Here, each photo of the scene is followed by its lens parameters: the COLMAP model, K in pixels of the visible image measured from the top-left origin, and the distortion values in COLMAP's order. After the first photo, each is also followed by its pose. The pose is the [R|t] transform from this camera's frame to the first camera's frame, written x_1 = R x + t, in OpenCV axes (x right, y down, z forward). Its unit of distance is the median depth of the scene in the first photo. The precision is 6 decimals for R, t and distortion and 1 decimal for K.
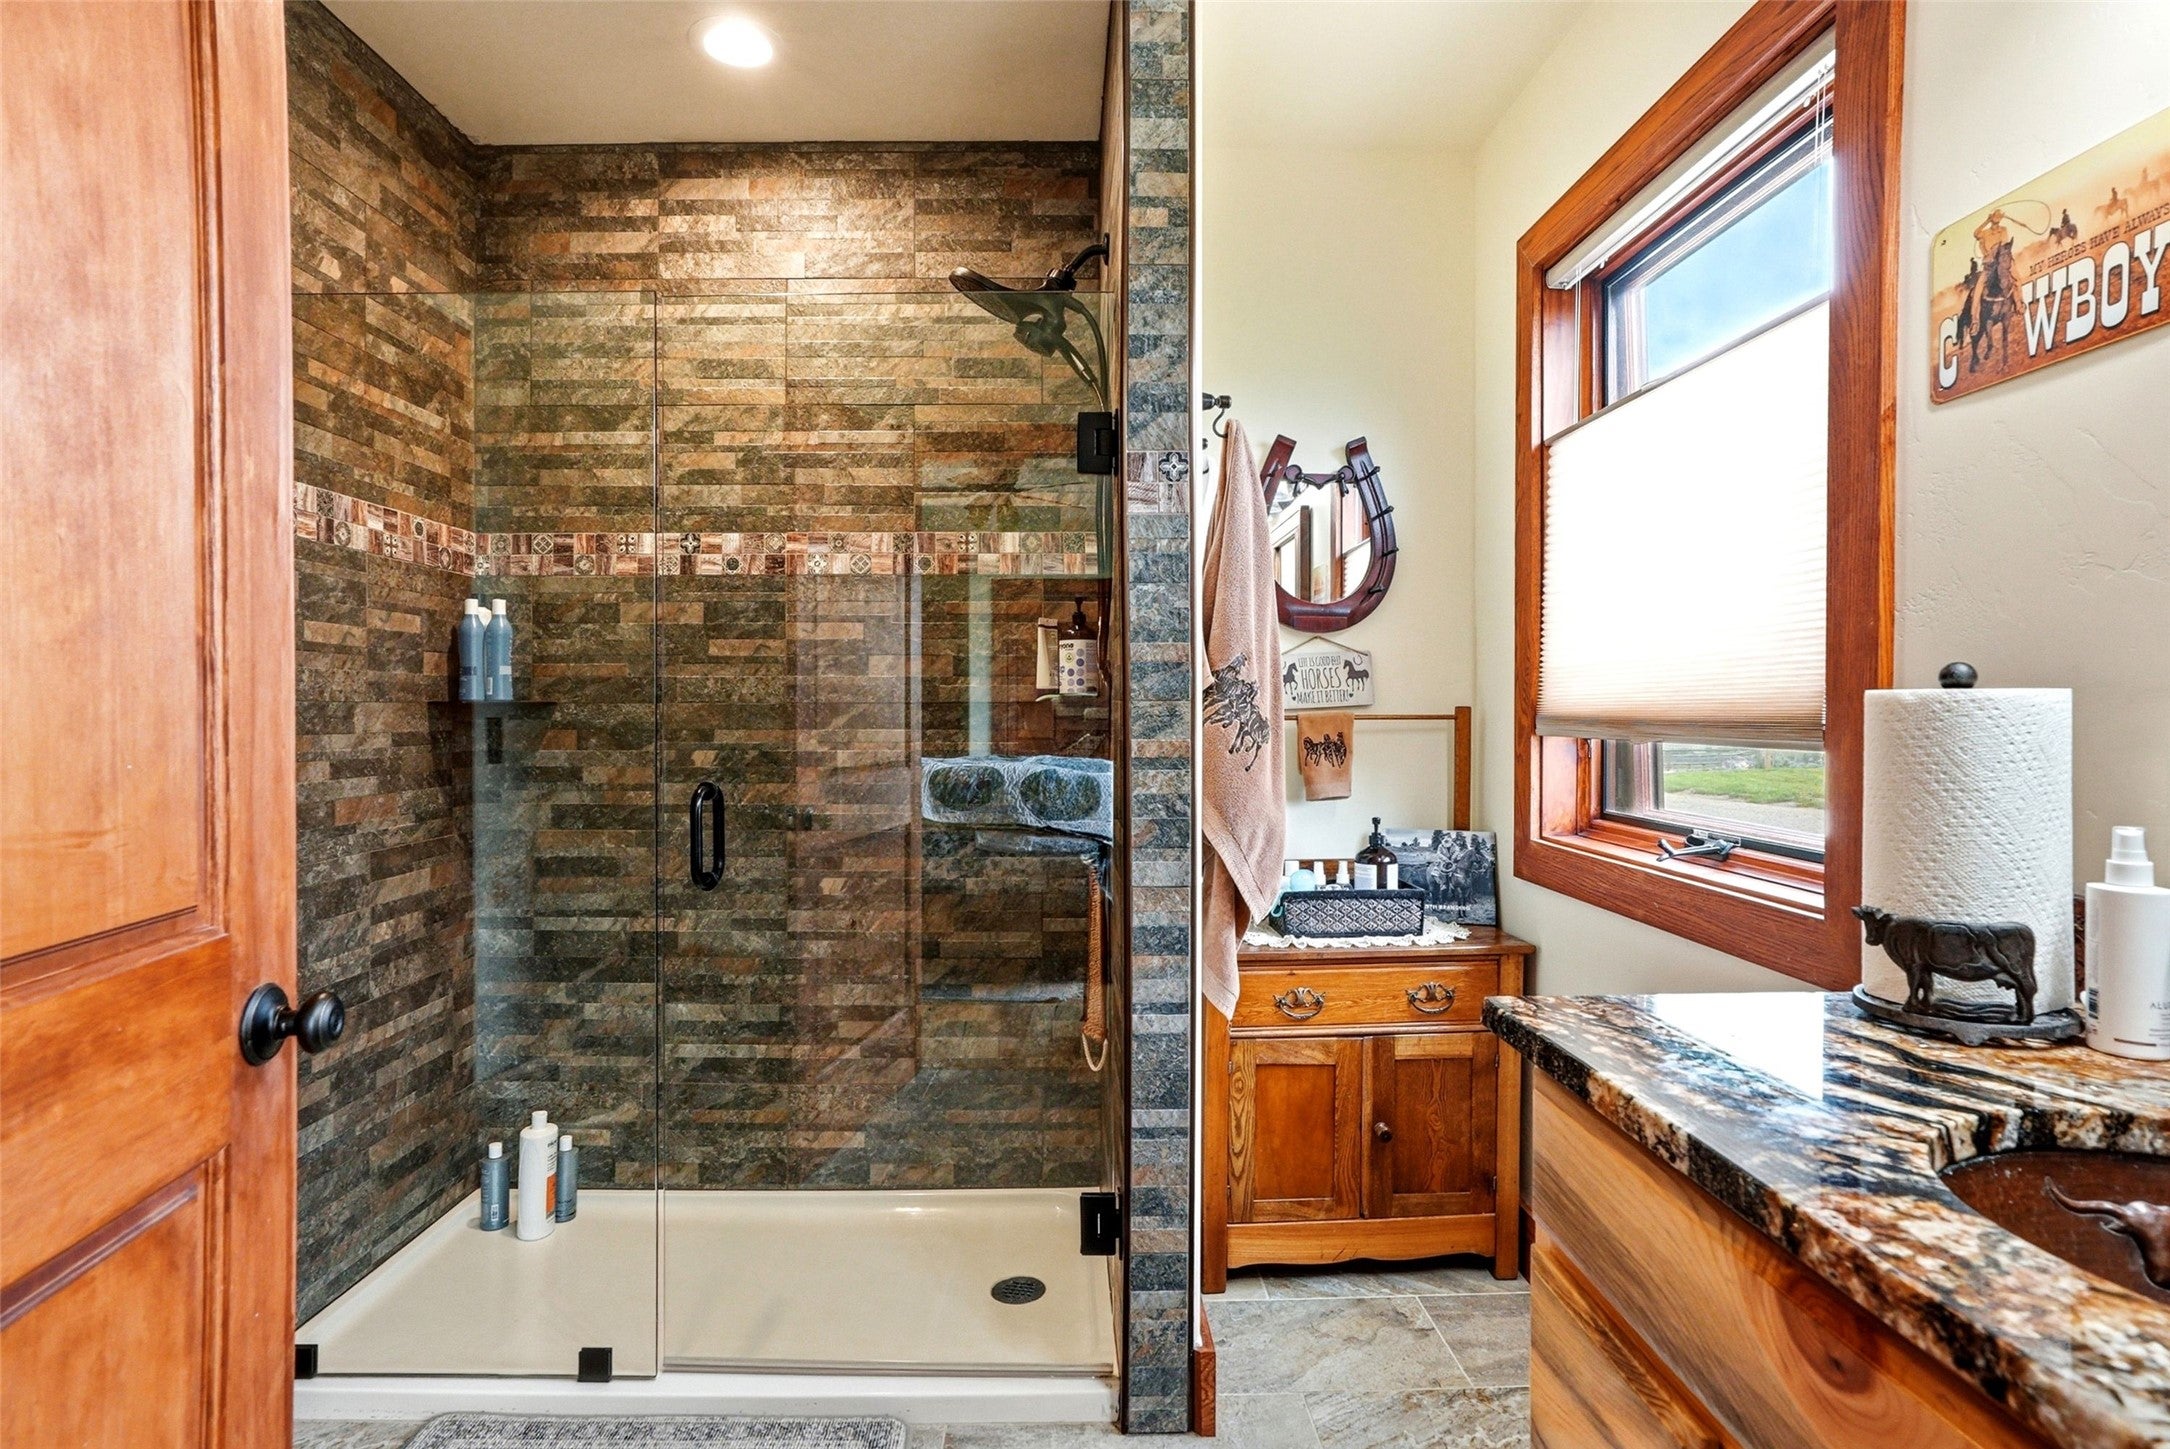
lens RADIAL K [[1115.4, 0, 1053.8], [0, 1115.4, 707.7], [0, 0, 1]] dist [-0.045121, 0.021822]
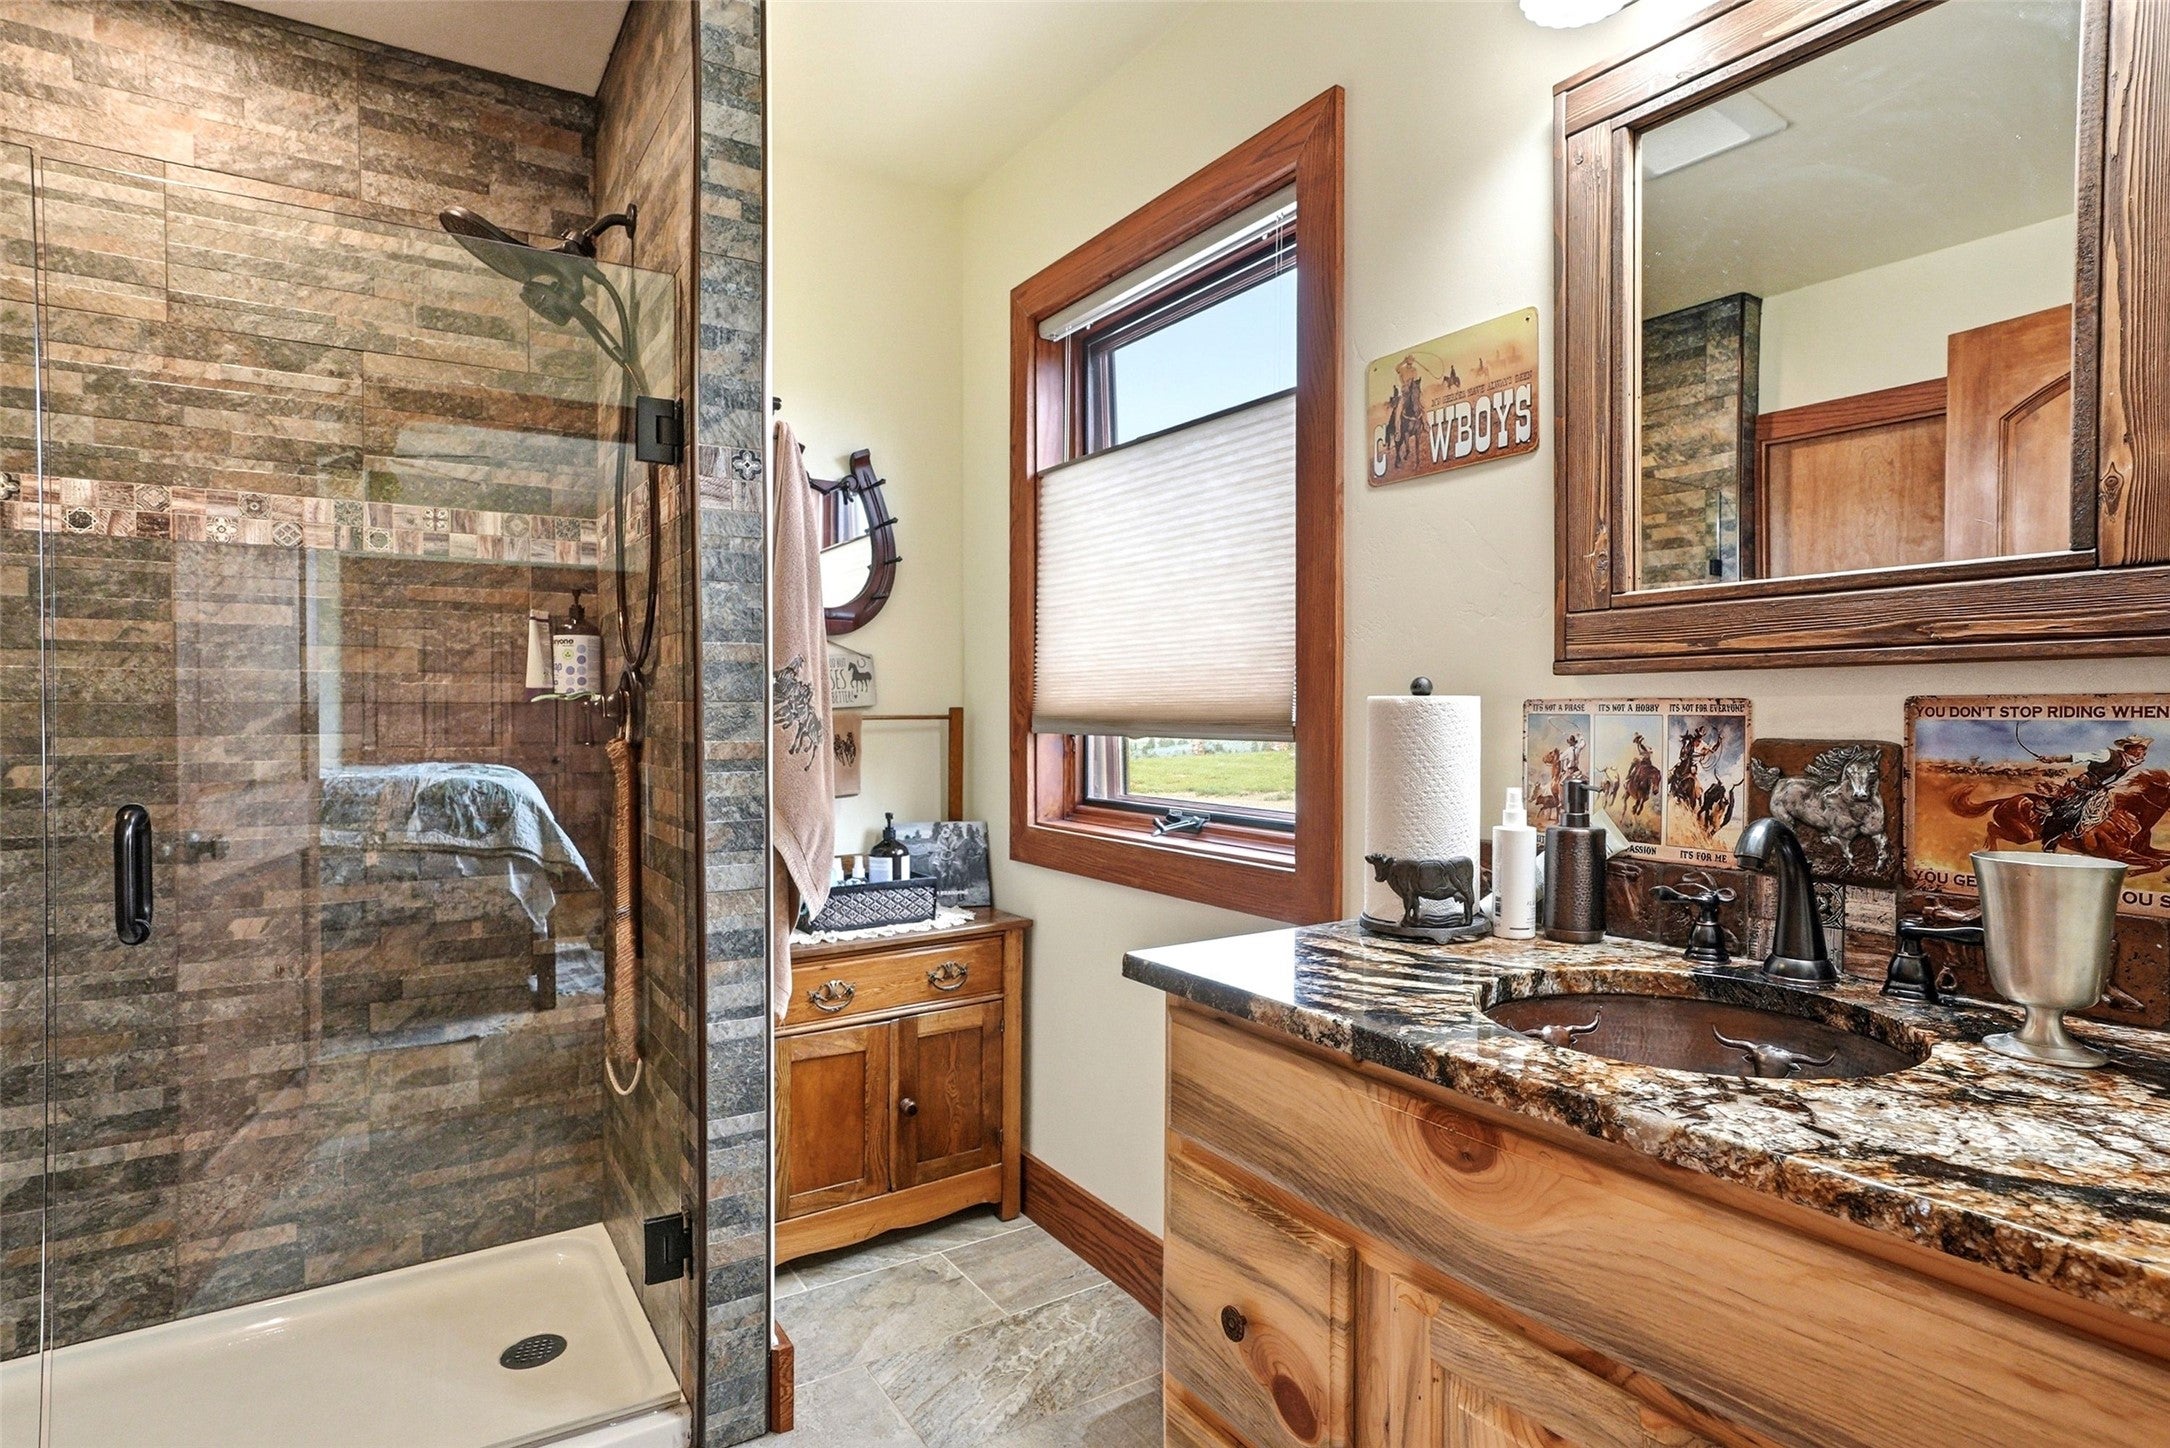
lens RADIAL K [[1115.4, 0, 1084.7], [0, 1115.4, 711.6], [0, 0, 1]] dist [-0.045121, 0.021822]
pose [[0.853172, -0.001410, 0.521627, -0.112932], [-0.000263, 0.999995, 0.003134, -0.000493], [-0.521629, -0.002811, 0.853168, -0.000032]]
